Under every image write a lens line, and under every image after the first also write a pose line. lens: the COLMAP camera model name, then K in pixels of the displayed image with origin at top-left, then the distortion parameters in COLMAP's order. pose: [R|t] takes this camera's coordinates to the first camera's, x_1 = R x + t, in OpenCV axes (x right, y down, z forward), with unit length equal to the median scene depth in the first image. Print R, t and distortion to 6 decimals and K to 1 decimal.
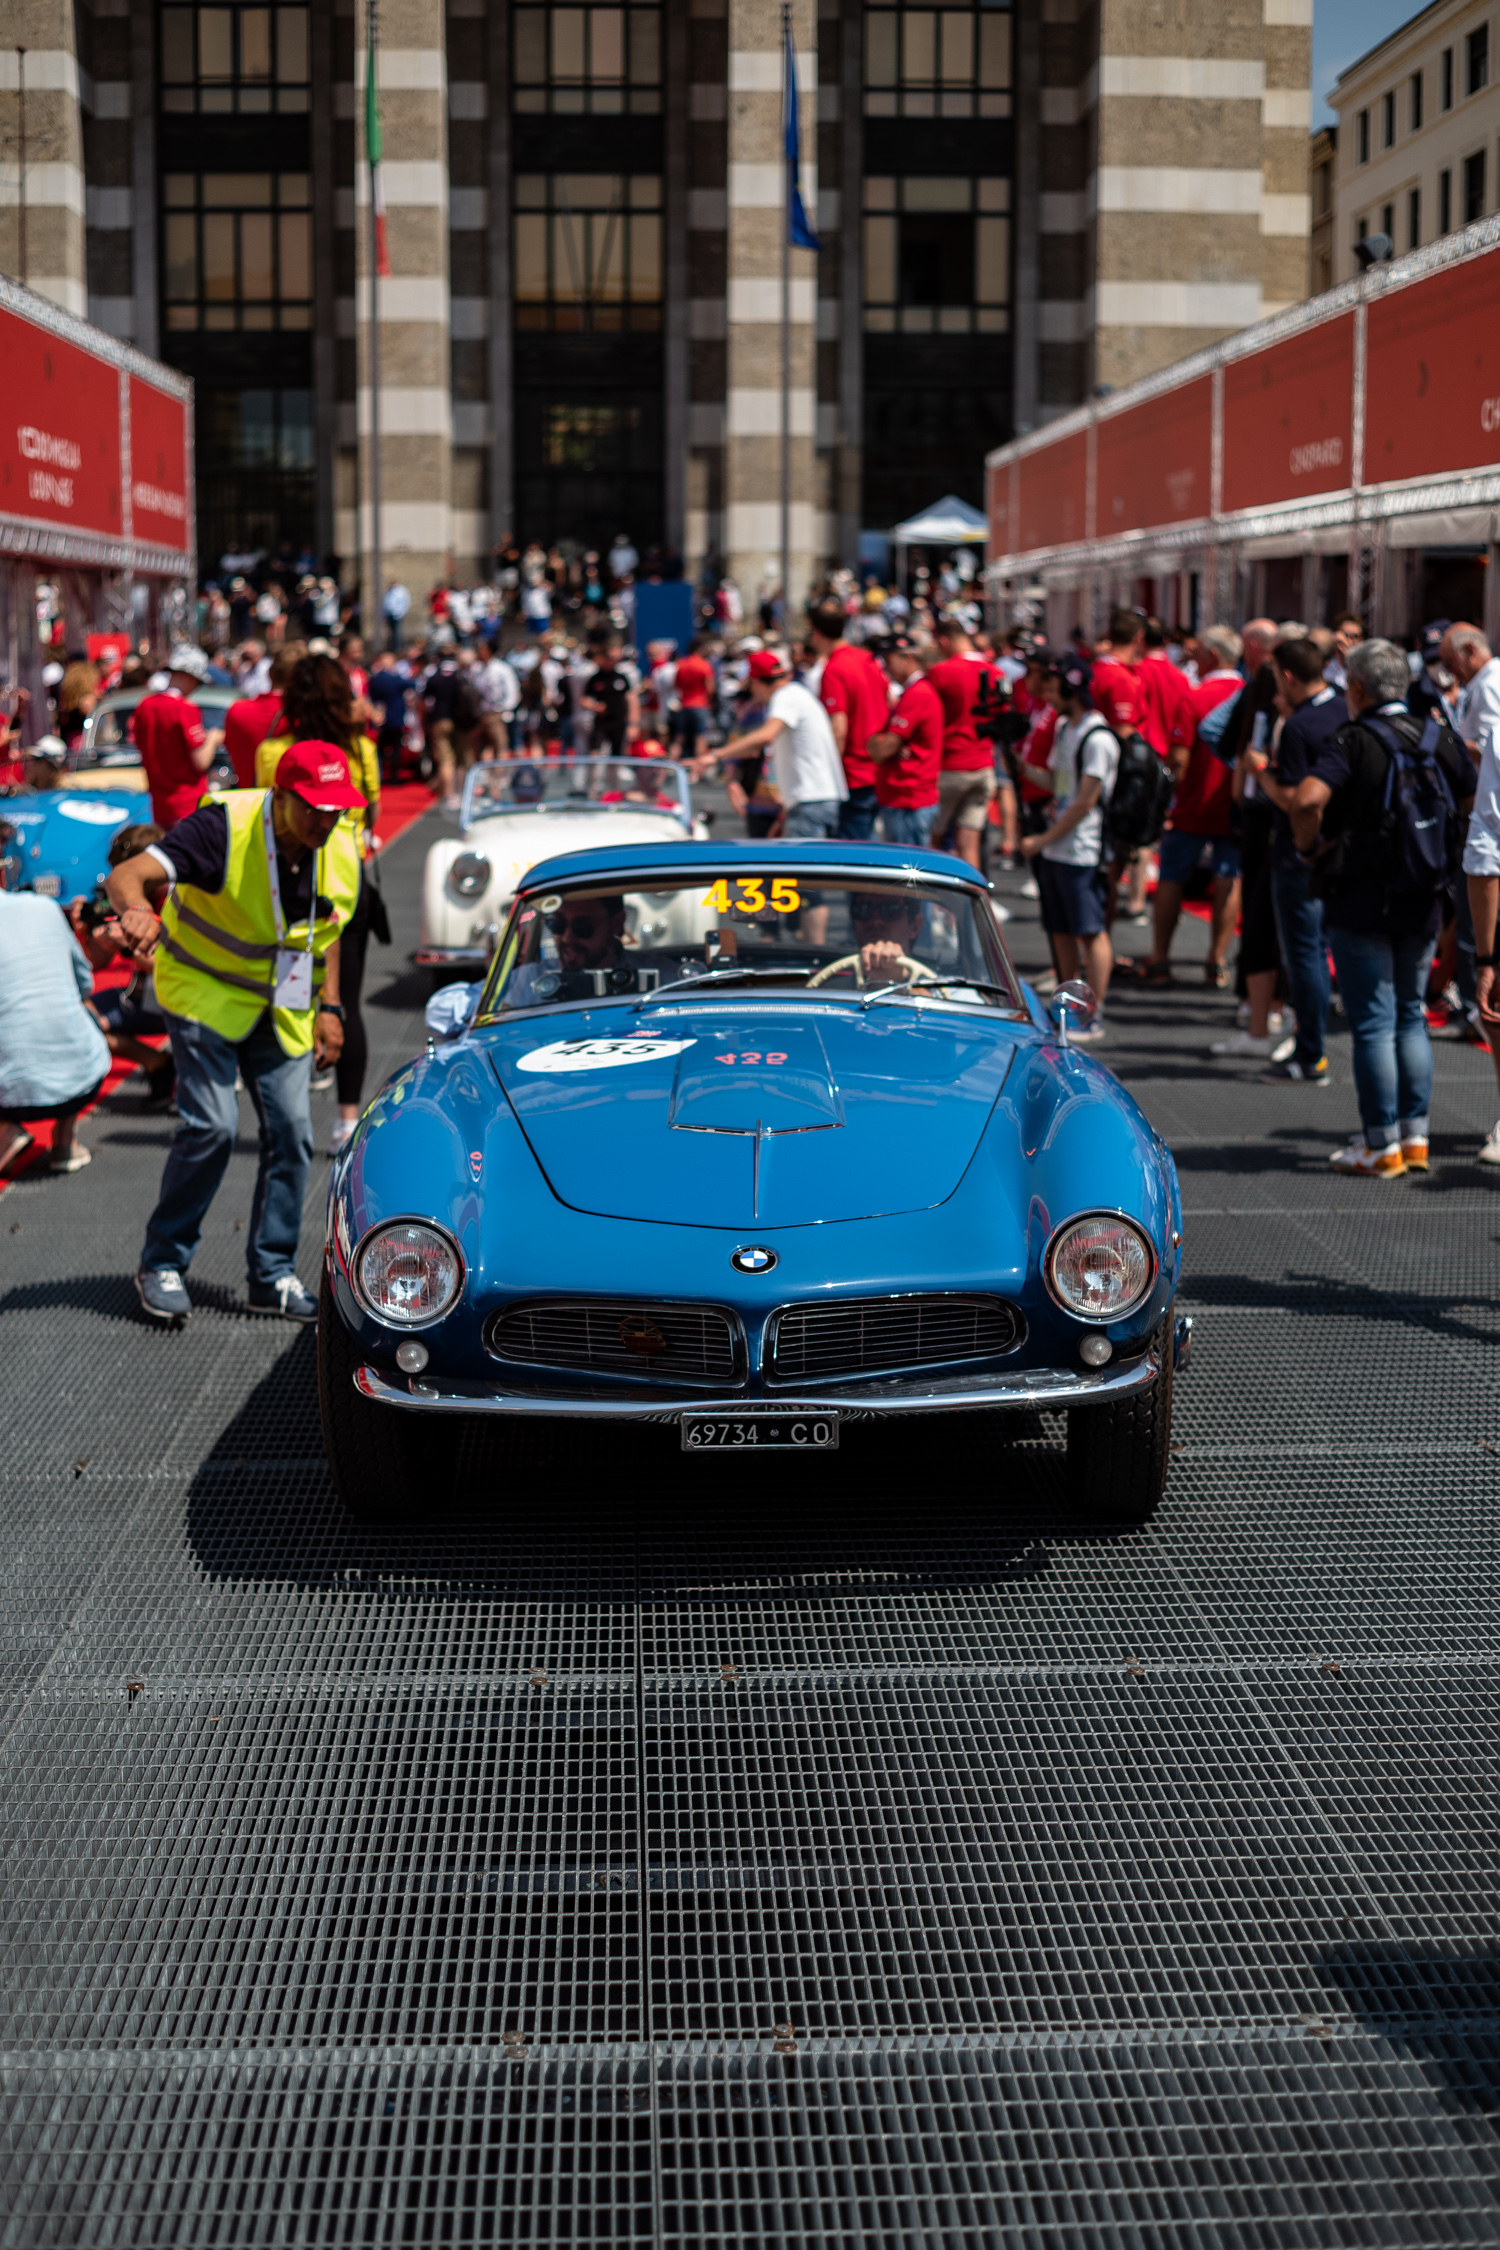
lens RADIAL K [[3180.8, 0, 750.0], [0, 3180.8, 1125.0], [0, 0, 1]] dist [-0.060601, -0.167969]
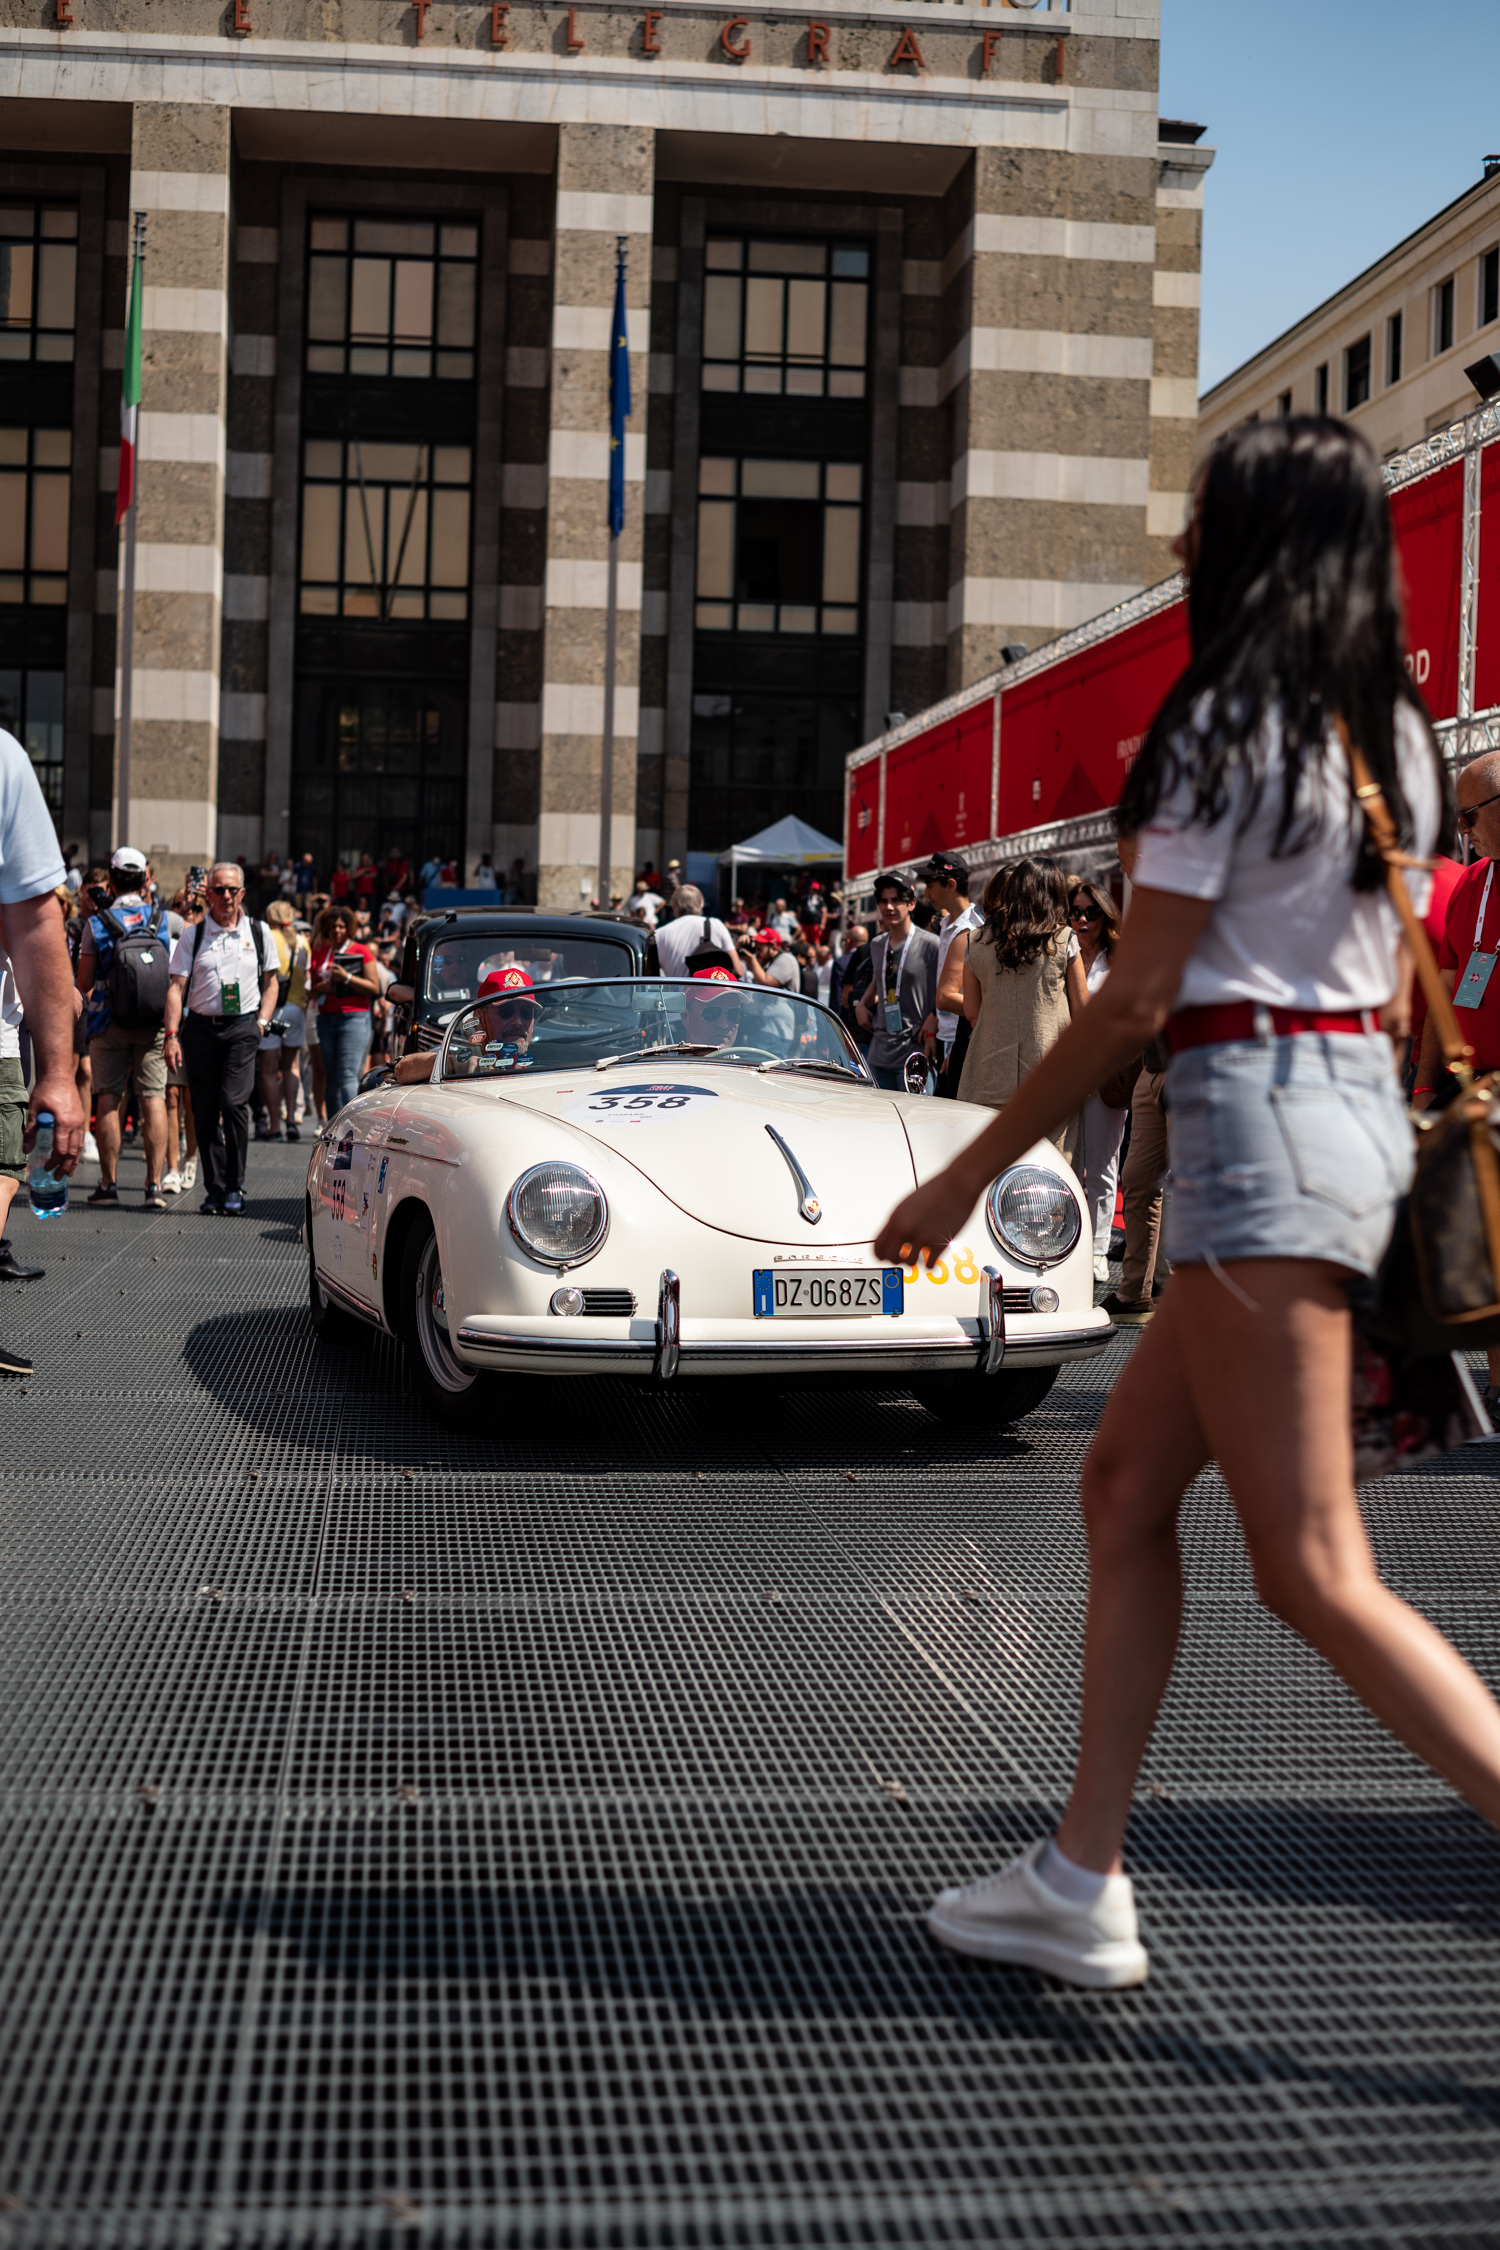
lens RADIAL K [[3180.8, 0, 750.0], [0, 3180.8, 1125.0], [0, 0, 1]] dist [-0.060601, -0.167969]
pose [[0.997595, 0.024305, 0.064913, -0.003219], [-0.016807, 0.993379, -0.113649, -0.012210], [-0.067245, 0.112284, 0.991398, 0.137026]]
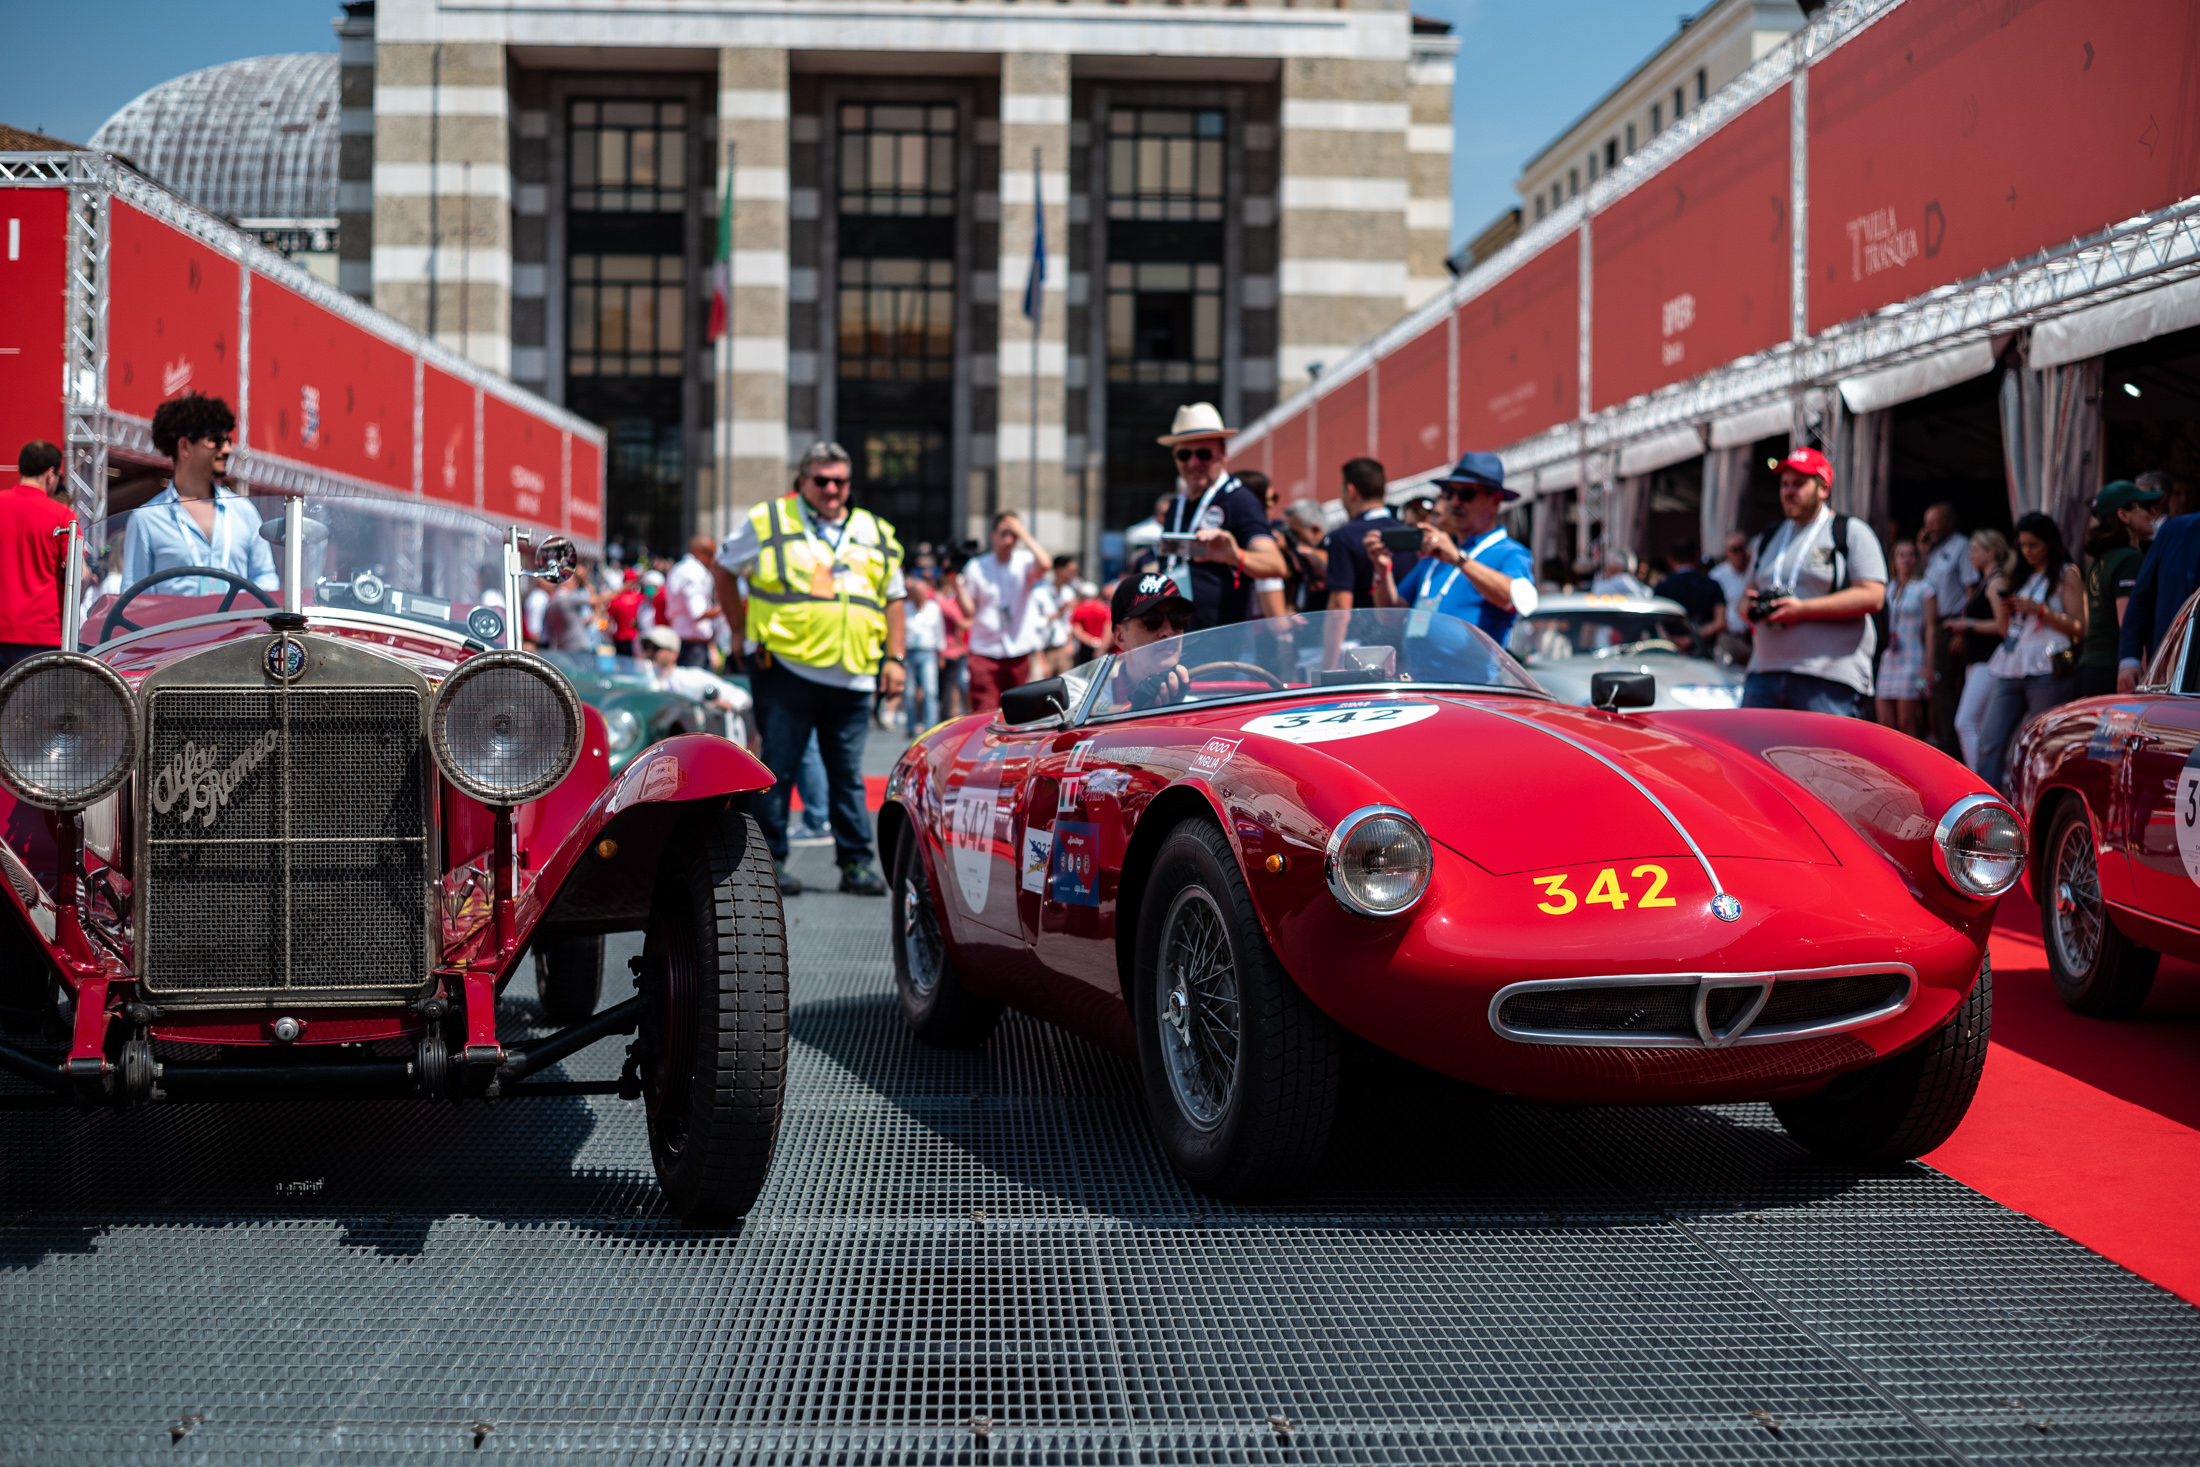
lens RADIAL K [[3110.1, 0, 1100.0], [0, 3110.1, 733.5], [0, 0, 1]] dist [-0.060601, -0.167969]
pose [[0.999955, 0.009464, 0.001006, 0.033978], [-0.009276, 0.992757, -0.119782, 0.046908], [-0.002132, 0.119768, 0.992800, -0.254263]]
